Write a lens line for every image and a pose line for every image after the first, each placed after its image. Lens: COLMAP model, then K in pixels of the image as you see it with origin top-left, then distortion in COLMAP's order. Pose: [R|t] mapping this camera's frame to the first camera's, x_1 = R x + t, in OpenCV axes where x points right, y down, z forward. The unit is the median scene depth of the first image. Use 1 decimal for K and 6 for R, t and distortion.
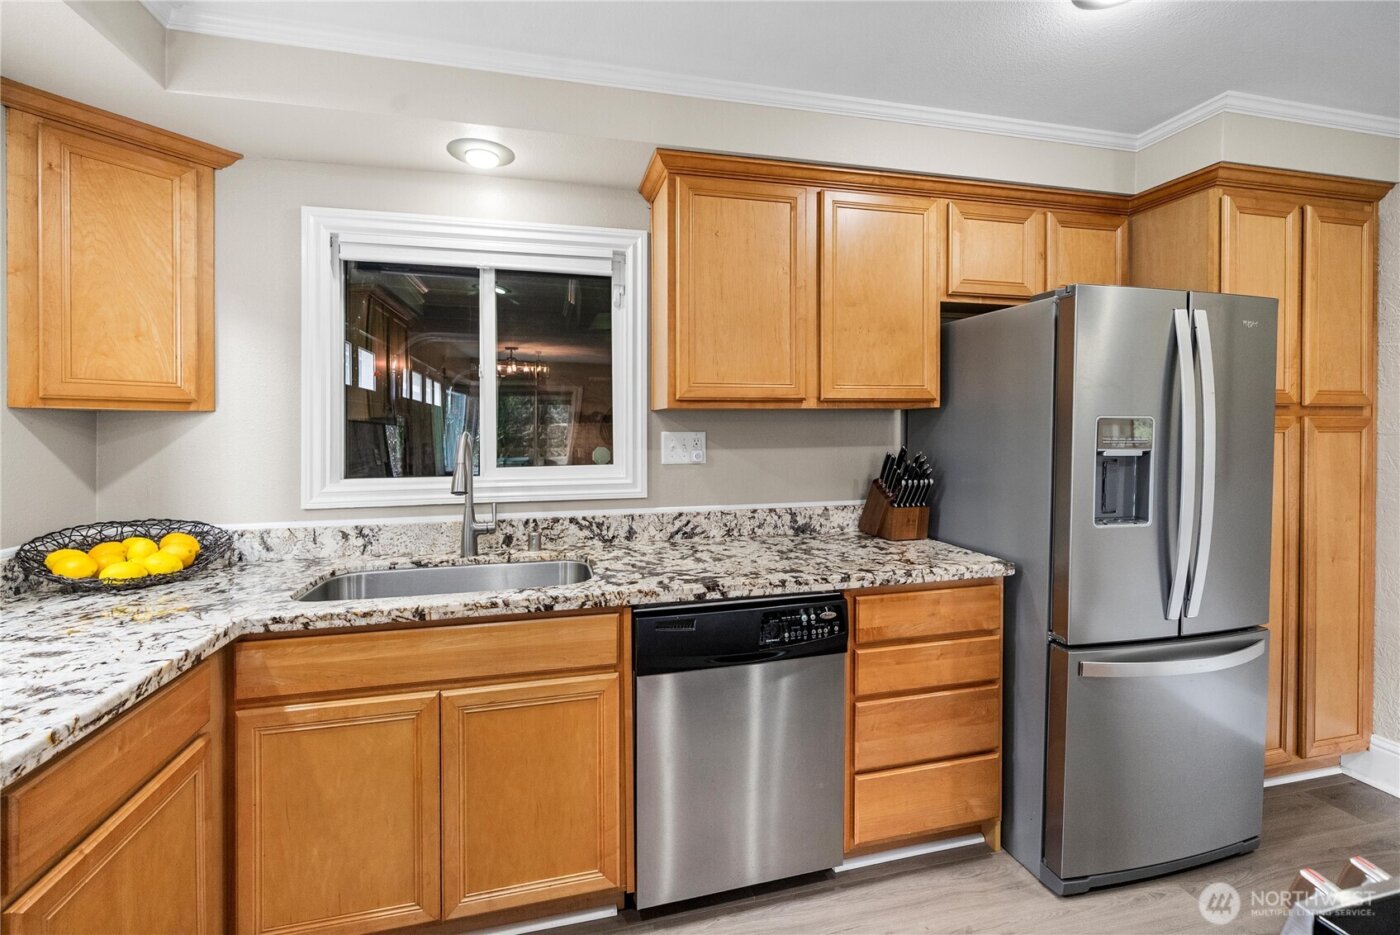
lens RADIAL K [[604.2, 0, 697.9], [0, 604.2, 430.8], [0, 0, 1]] dist [-0.000604, -0.000414]
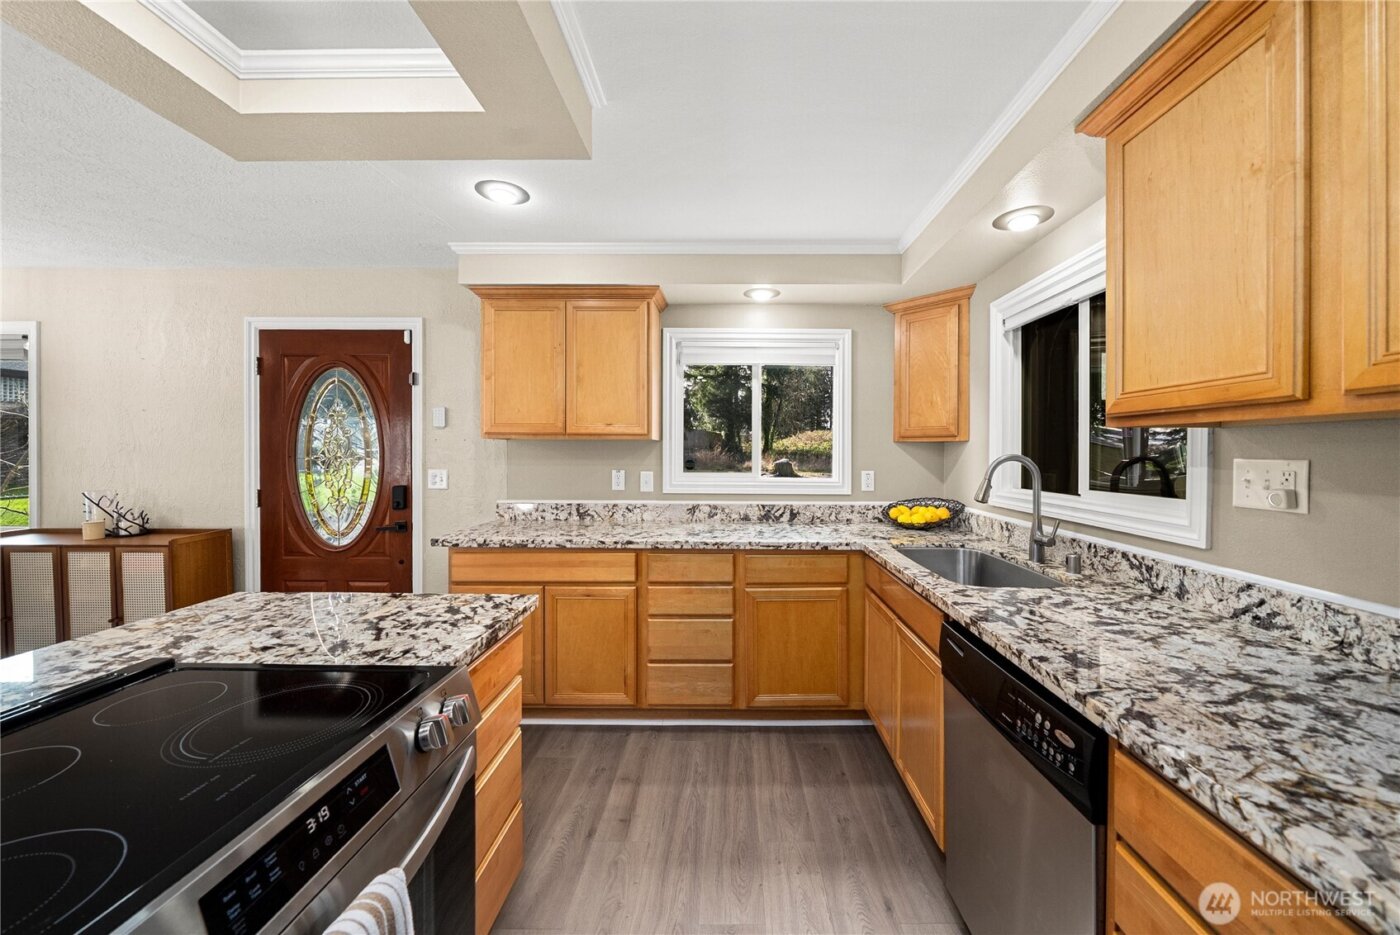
lens RADIAL K [[507.4, 0, 733.2], [0, 507.4, 454.4], [0, 0, 1]] dist [-0.002723, -0.000131]
pose [[-0.233038, 0.009867, -0.972418, 0.730246], [-0.007565, 0.999900, 0.011959, -0.006356], [0.972438, 0.010143, -0.232940, 0.680255]]
